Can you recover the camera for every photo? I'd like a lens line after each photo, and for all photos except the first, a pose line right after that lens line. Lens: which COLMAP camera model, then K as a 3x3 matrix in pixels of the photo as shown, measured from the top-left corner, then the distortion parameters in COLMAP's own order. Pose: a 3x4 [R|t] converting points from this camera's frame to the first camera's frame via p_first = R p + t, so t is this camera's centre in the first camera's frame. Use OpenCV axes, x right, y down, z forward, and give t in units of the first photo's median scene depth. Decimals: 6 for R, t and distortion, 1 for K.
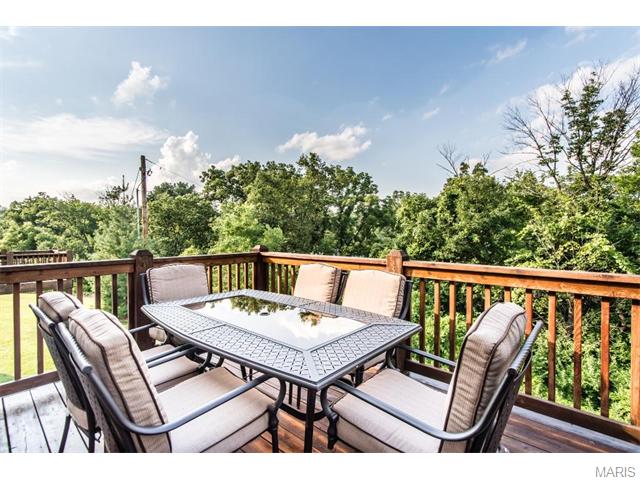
lens RADIAL K [[300.4, 0, 320.8], [0, 300.4, 238.1], [0, 0, 1]] dist [0.017062, -0.005793]
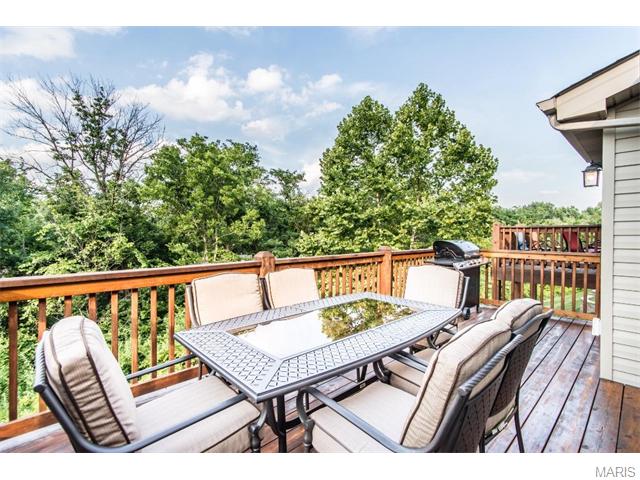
lens RADIAL K [[300.4, 0, 318.3], [0, 300.4, 237.0], [0, 0, 1]] dist [0.017062, -0.005793]
pose [[0.093281, -0.007812, 0.995609, -0.129295], [0.013482, 0.999887, 0.006583, 0.002558], [-0.995549, 0.012808, 0.093376, 0.116777]]
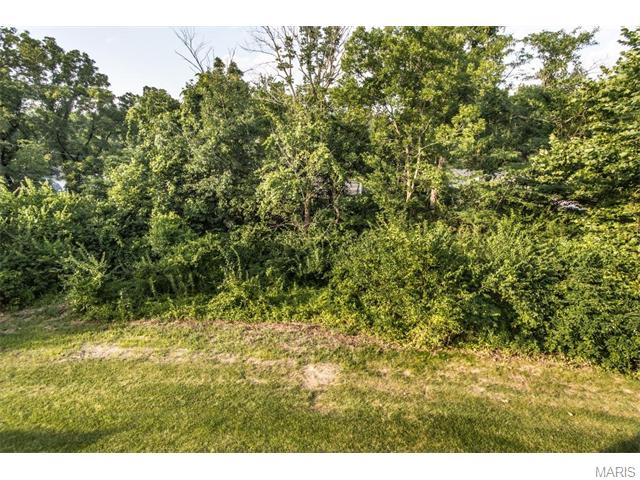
lens RADIAL K [[300.4, 0, 323.8], [0, 300.4, 242.2], [0, 0, 1]] dist [0.017062, -0.005793]
pose [[0.752780, -0.207102, 0.624845, 0.108884], [0.013997, 0.954041, 0.299349, 0.002845], [-0.658124, -0.216598, 0.721081, 0.077603]]
